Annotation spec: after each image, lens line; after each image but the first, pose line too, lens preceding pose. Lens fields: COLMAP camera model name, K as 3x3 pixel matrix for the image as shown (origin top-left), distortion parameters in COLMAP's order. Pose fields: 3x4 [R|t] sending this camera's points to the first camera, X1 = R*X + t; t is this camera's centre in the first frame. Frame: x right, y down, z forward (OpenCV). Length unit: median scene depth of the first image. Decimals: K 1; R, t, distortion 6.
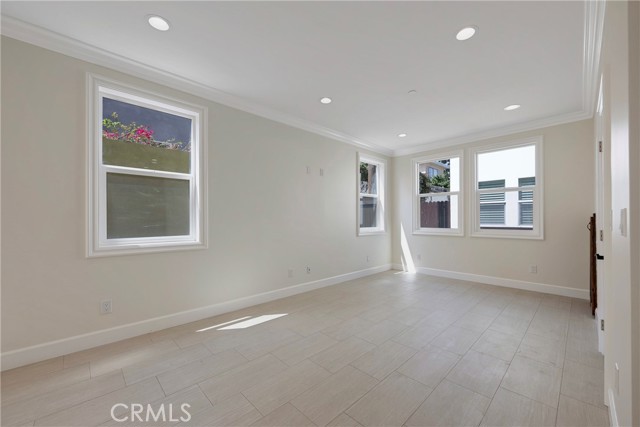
lens RADIAL K [[254.6, 0, 319.2], [0, 254.6, 216.5], [0, 0, 1]] dist [-0.000090, -0.000282]
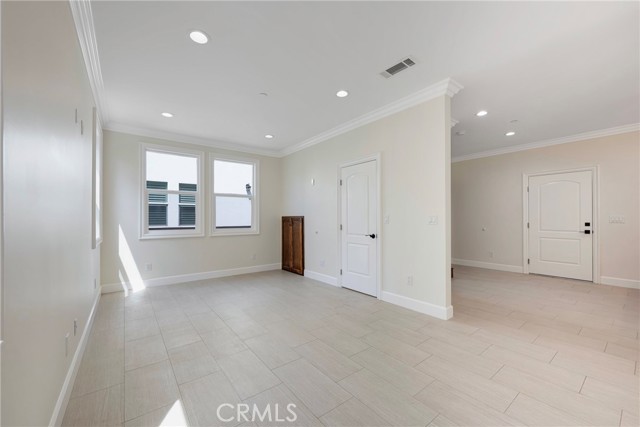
lens RADIAL K [[254.6, 0, 319.2], [0, 254.6, 216.5], [0, 0, 1]] dist [-0.000090, -0.000282]
pose [[0.114118, 0.008671, 0.993429, -0.277308], [-0.003291, 0.999960, -0.008350, 0.003108], [-0.993462, -0.002317, 0.114142, 0.295638]]
